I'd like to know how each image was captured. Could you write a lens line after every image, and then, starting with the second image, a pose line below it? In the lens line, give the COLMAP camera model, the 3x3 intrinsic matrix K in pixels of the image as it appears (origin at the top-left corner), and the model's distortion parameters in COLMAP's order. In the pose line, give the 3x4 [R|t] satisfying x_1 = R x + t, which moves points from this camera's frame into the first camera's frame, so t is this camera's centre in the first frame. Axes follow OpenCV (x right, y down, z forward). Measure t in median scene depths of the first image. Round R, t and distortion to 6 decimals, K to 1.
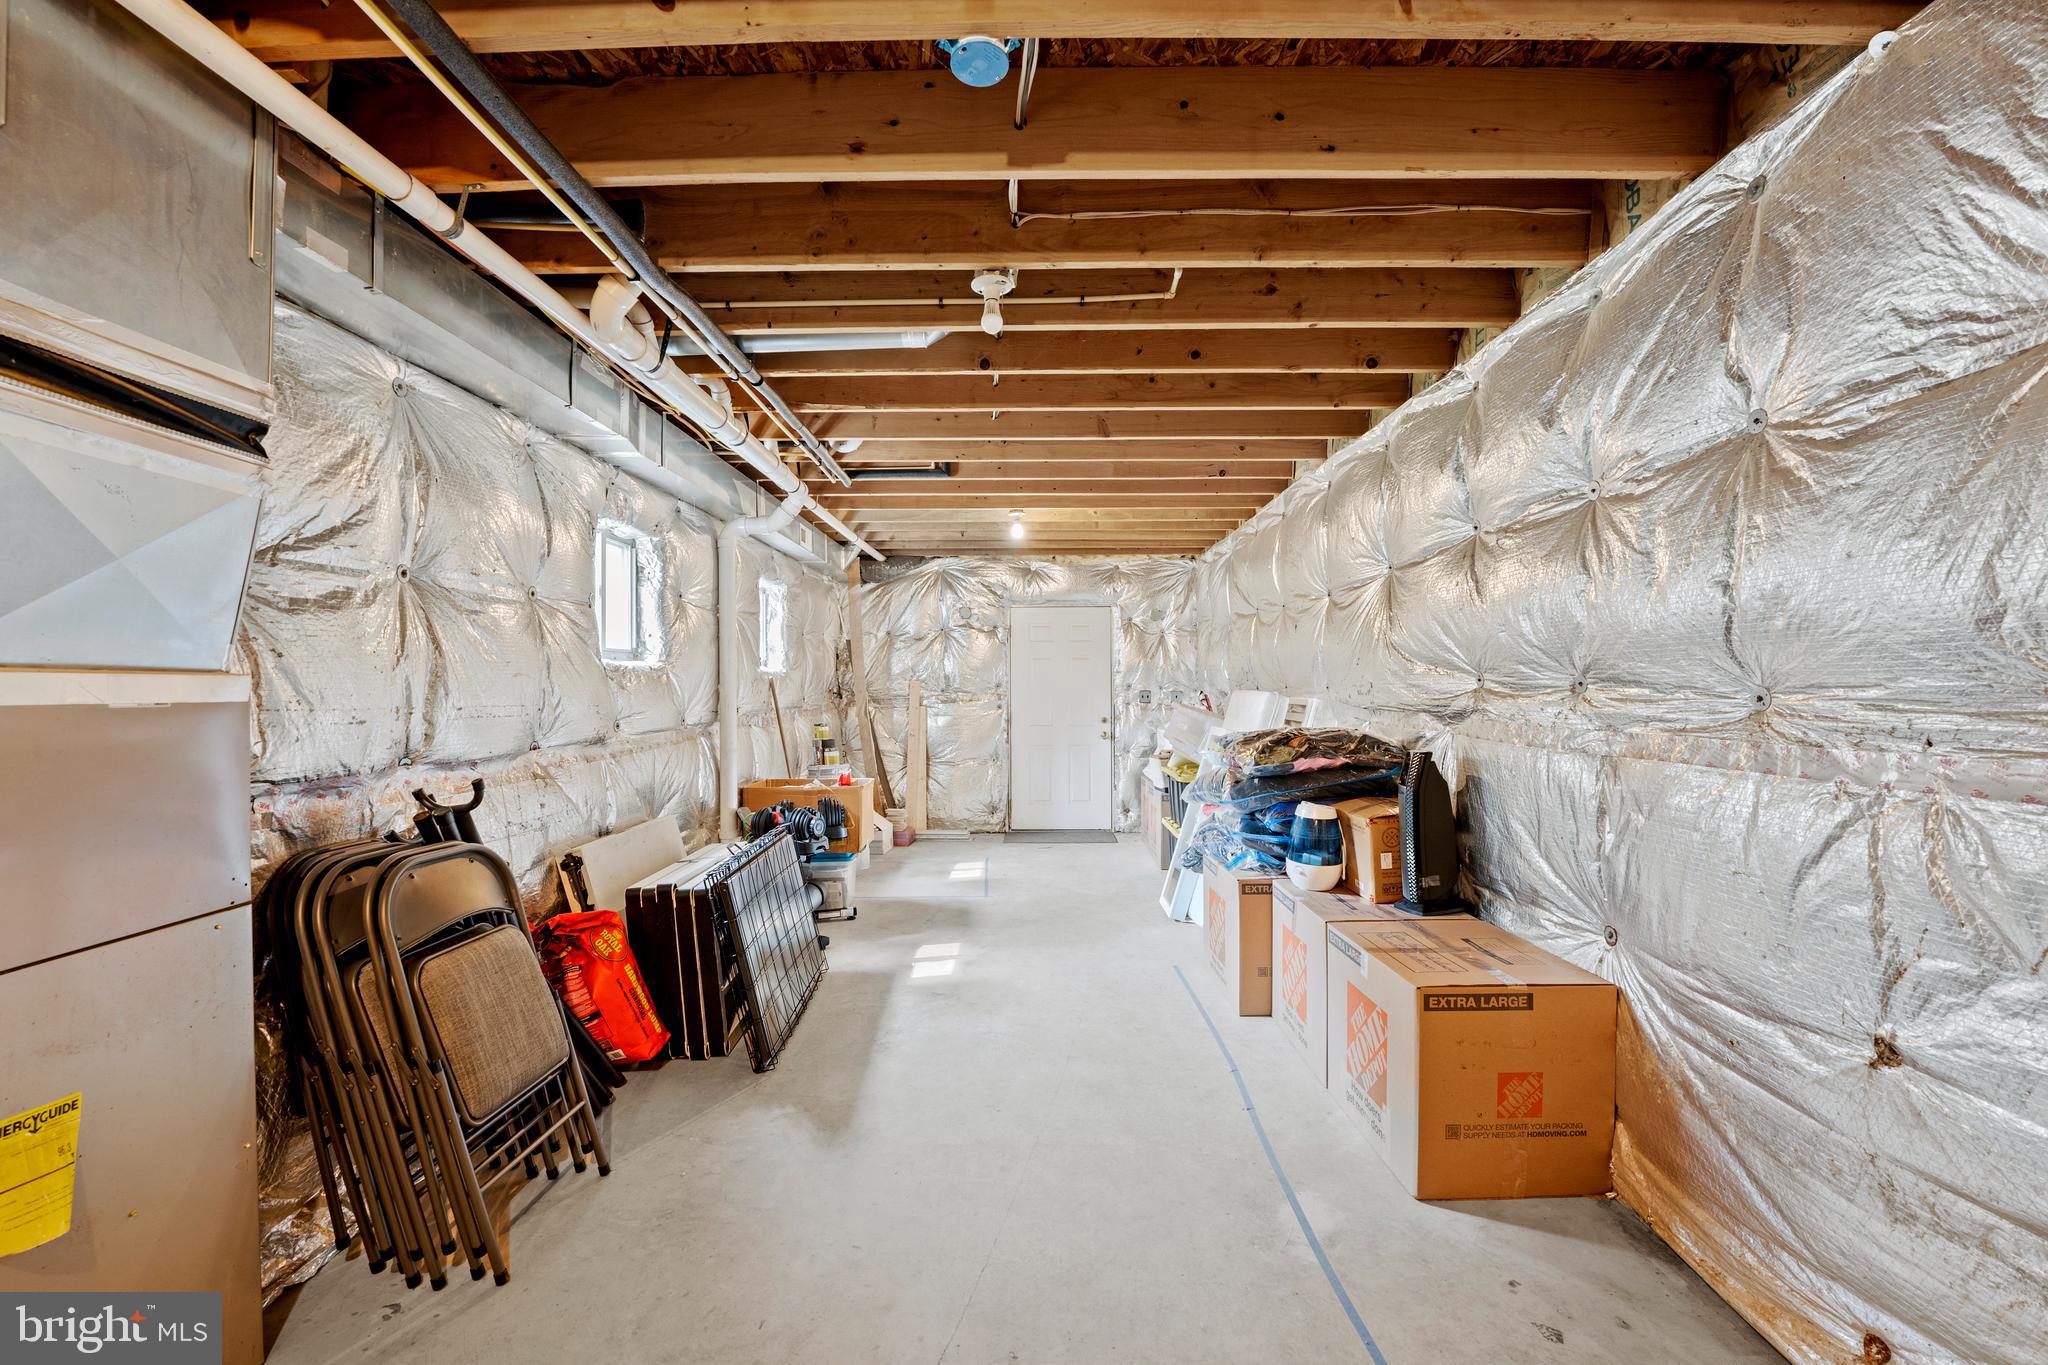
lens RADIAL K [[852.7, 0, 1027.5], [0, 852.7, 685.3], [0, 0, 1]] dist [-0.017527, 0.000197]
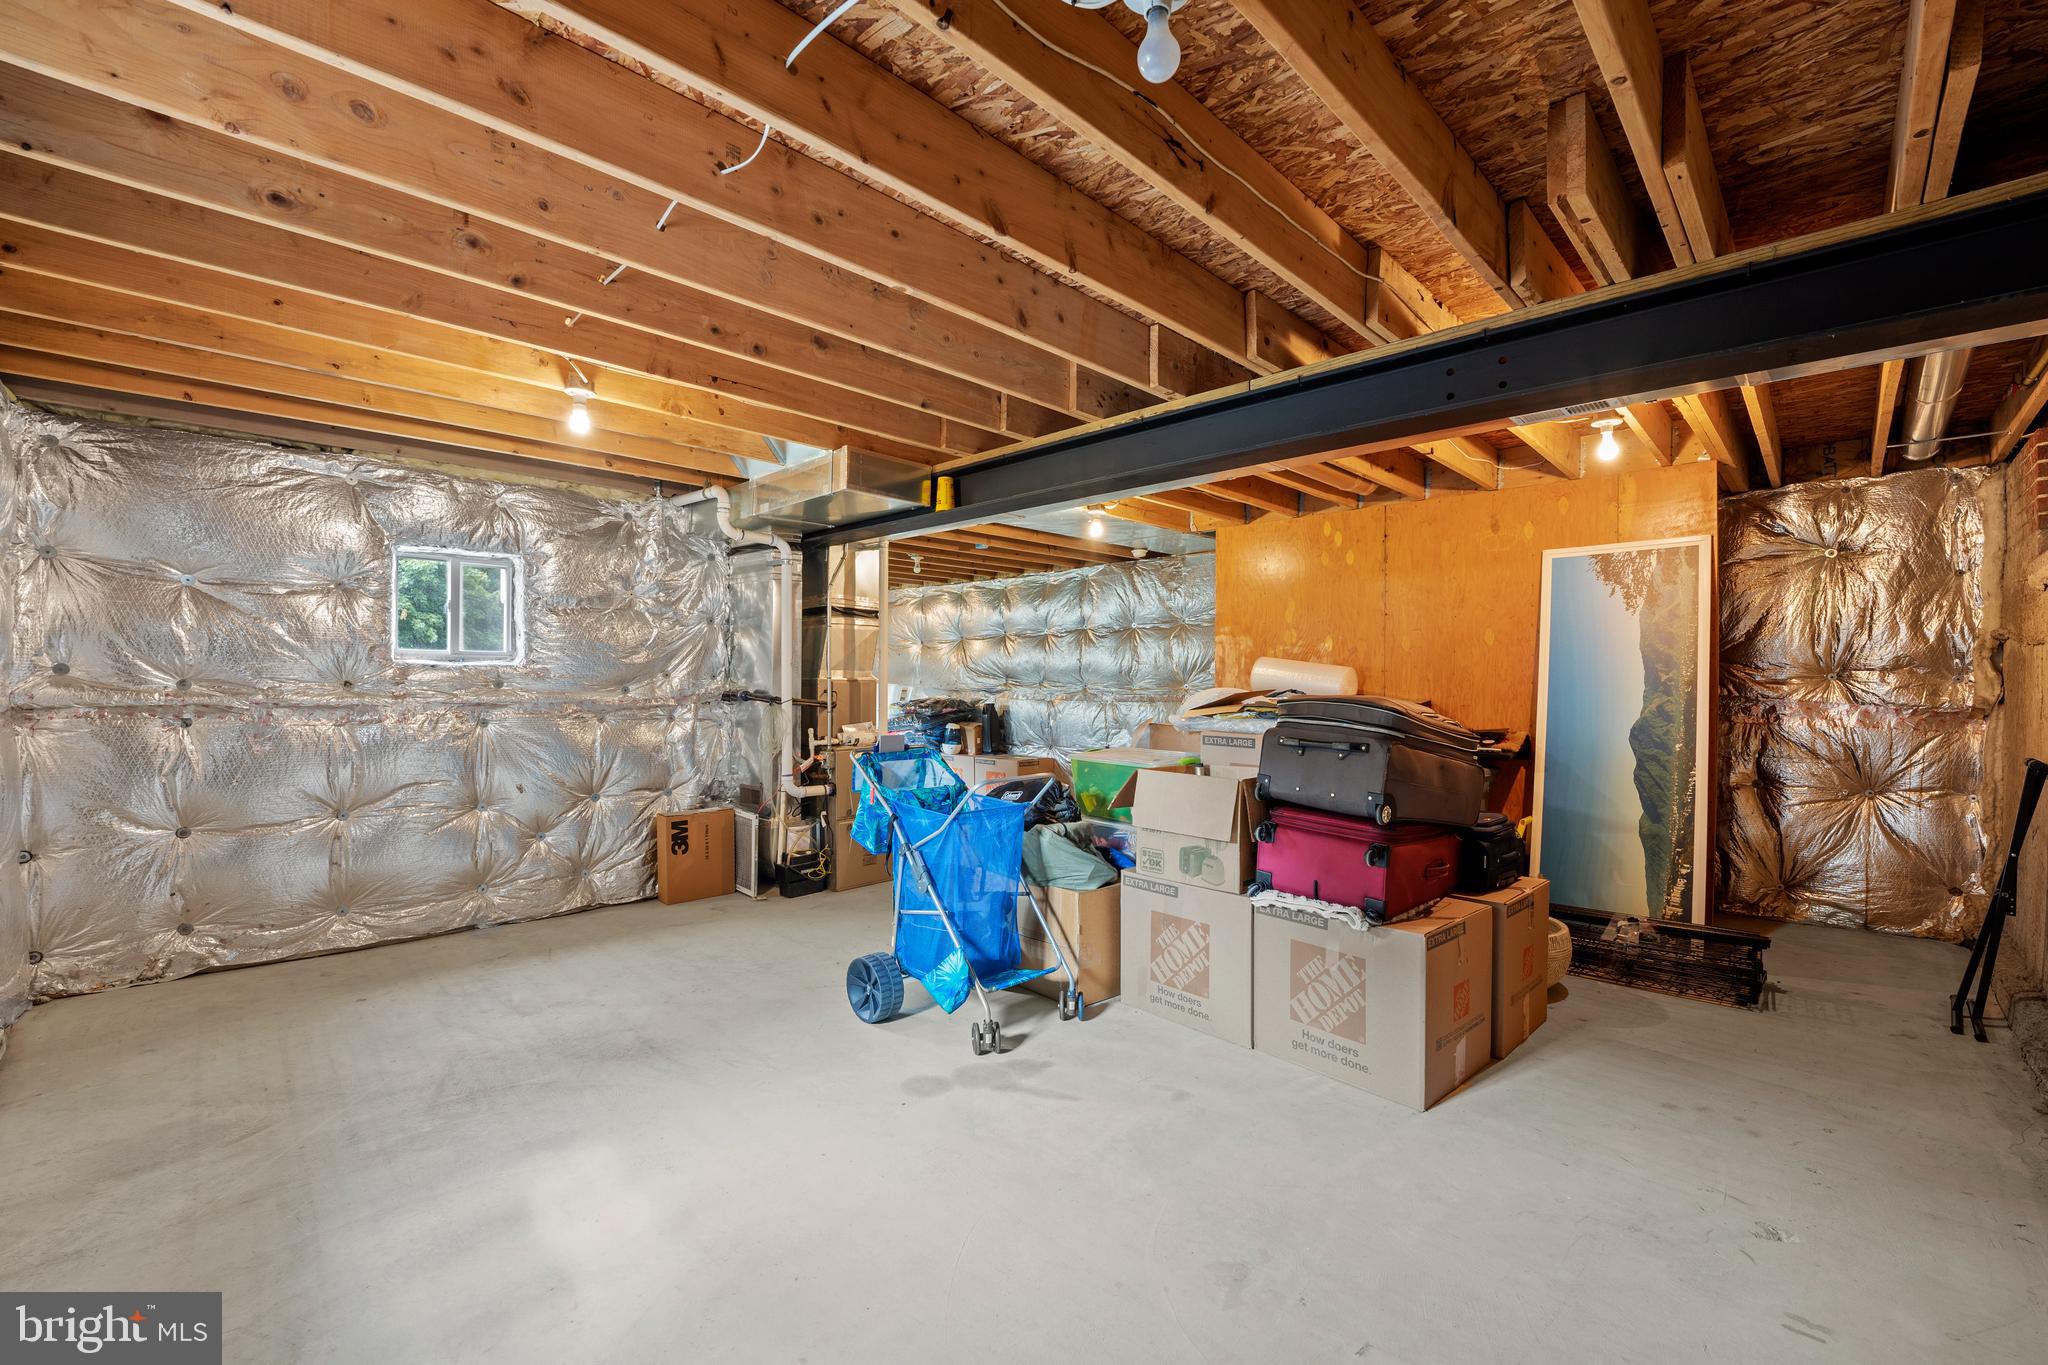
lens RADIAL K [[852.7, 0, 1024.2], [0, 852.7, 681.9], [0, 0, 1]] dist [-0.017527, 0.000197]
pose [[0.686736, 0.000860, 0.726907, -1.675789], [-0.007227, 0.999958, 0.005644, -0.017947], [-0.726871, -0.009129, 0.686713, -1.197696]]
